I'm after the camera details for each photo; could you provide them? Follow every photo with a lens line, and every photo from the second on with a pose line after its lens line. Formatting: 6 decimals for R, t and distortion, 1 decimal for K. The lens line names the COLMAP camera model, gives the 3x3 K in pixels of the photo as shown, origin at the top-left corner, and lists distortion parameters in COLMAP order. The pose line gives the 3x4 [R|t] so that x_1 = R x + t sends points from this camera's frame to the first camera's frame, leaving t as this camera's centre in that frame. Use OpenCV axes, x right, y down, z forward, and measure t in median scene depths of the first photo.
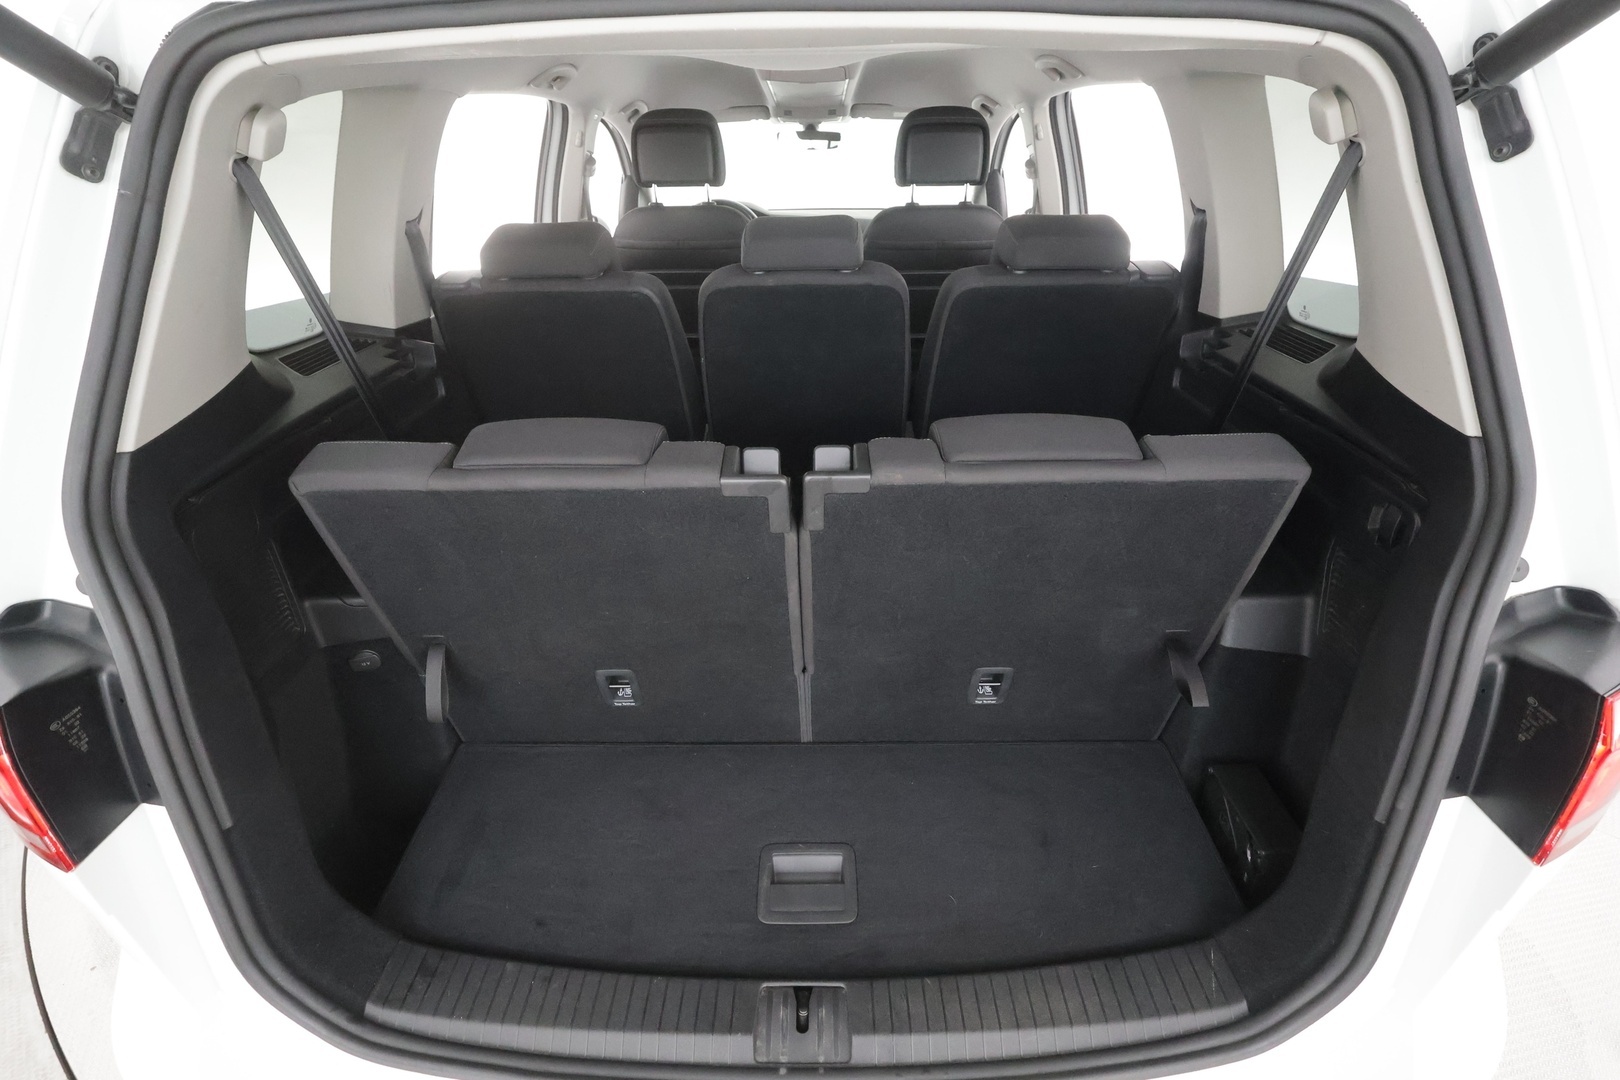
lens RADIAL K [[759.0, 0, 892.2], [0, 759.0, 661.2], [0, 0, 1]] dist [0.001541, 0.000783]
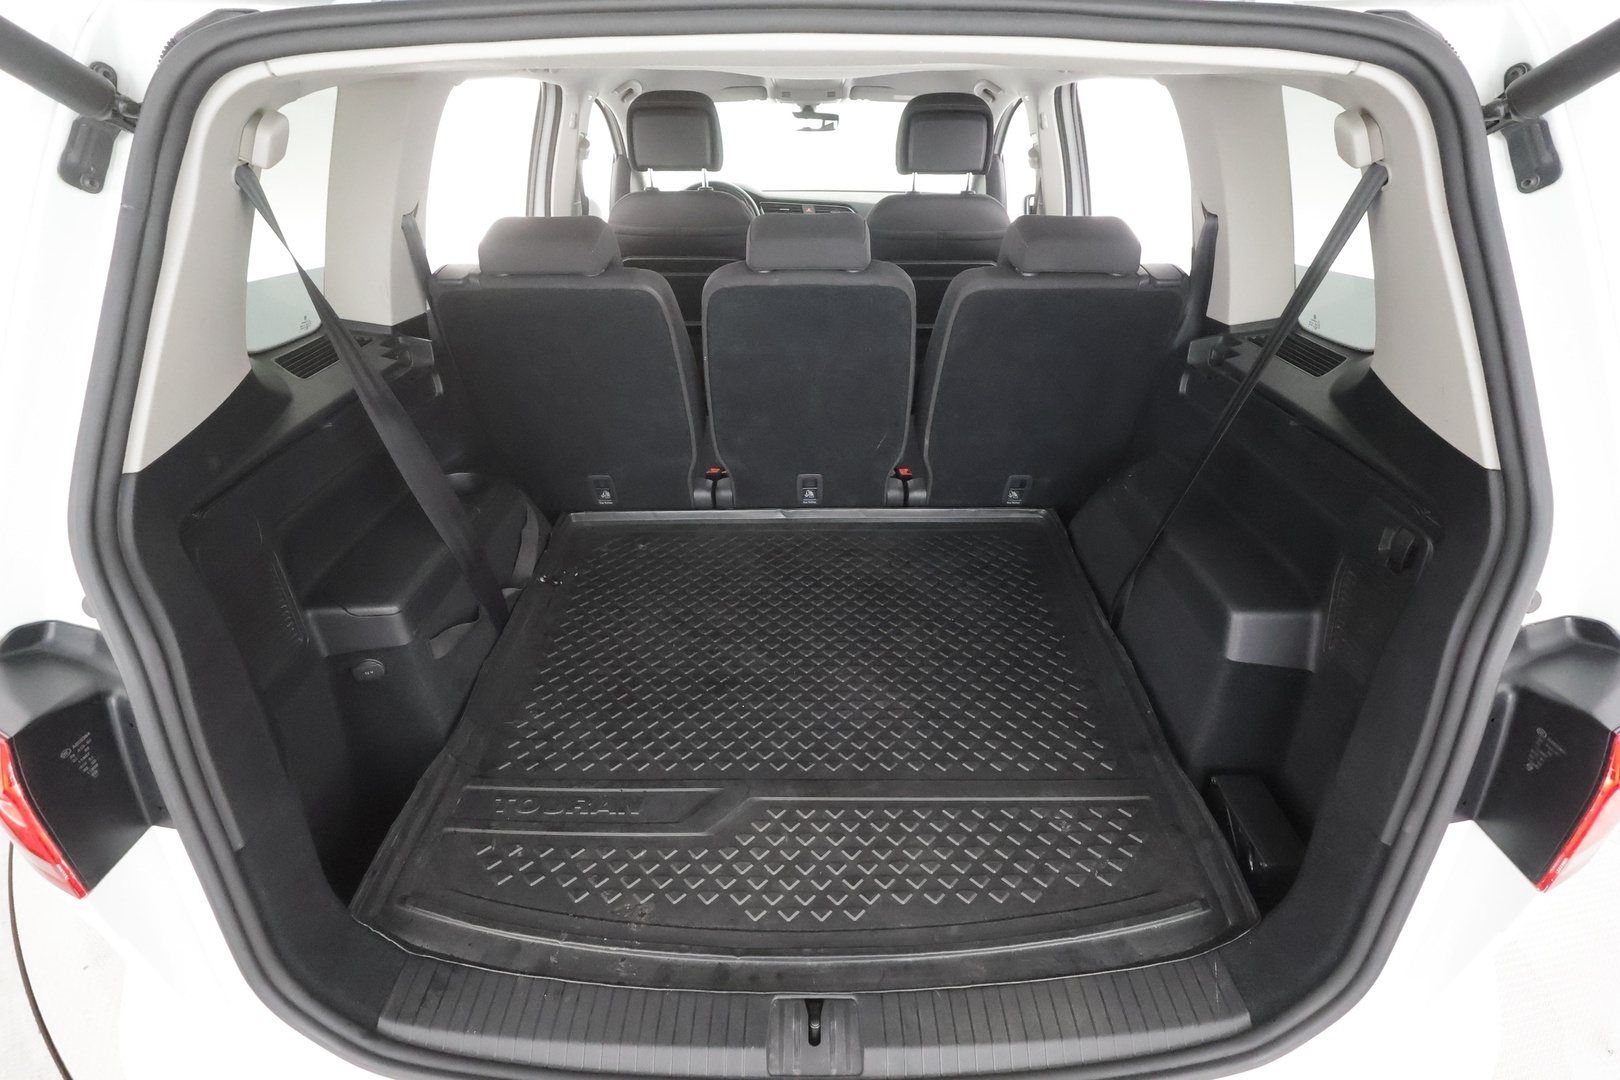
lens RADIAL K [[759.0, 0, 807.9], [0, 759.0, 543.5], [0, 0, 1]] dist [0.001541, 0.000783]
pose [[0.999832, 0.006121, 0.017306, -0.148726], [-0.006616, 0.999567, 0.028679, -0.208950], [-0.017123, -0.028789, 0.999439, 0.006805]]
